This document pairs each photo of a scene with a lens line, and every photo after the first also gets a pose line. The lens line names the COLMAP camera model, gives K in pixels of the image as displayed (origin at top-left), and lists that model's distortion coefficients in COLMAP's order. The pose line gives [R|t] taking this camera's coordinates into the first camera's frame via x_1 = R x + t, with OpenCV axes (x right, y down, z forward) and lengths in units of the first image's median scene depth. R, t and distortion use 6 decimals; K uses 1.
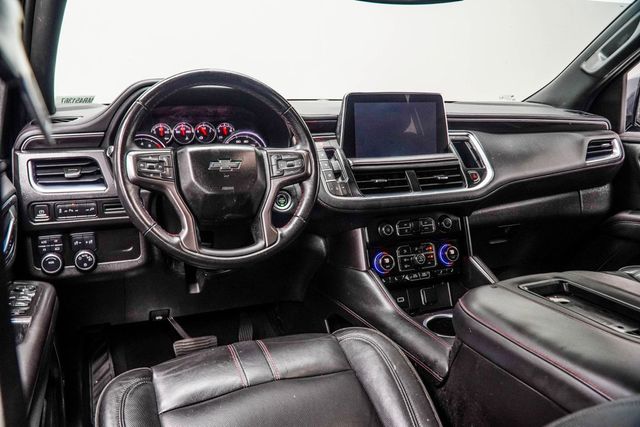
lens RADIAL K [[525.7, 0, 320.0], [0, 525.7, 213.5], [0, 0, 1]] dist [-0.005392, -0.003360]
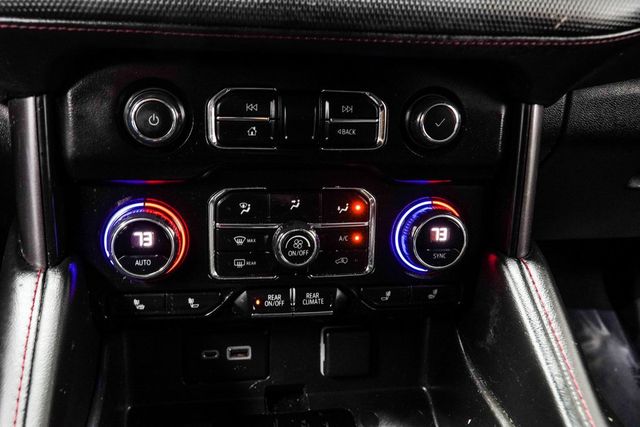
lens RADIAL K [[548.0, 0, 320.0], [0, 548.0, 213.5], [0, 0, 1]] dist [-0.000700, -0.000381]
pose [[0.970379, 0.173728, -0.167879, 0.289745], [-0.121036, 0.950999, 0.284518, -0.008942], [0.209082, -0.255771, 0.943857, 0.891100]]
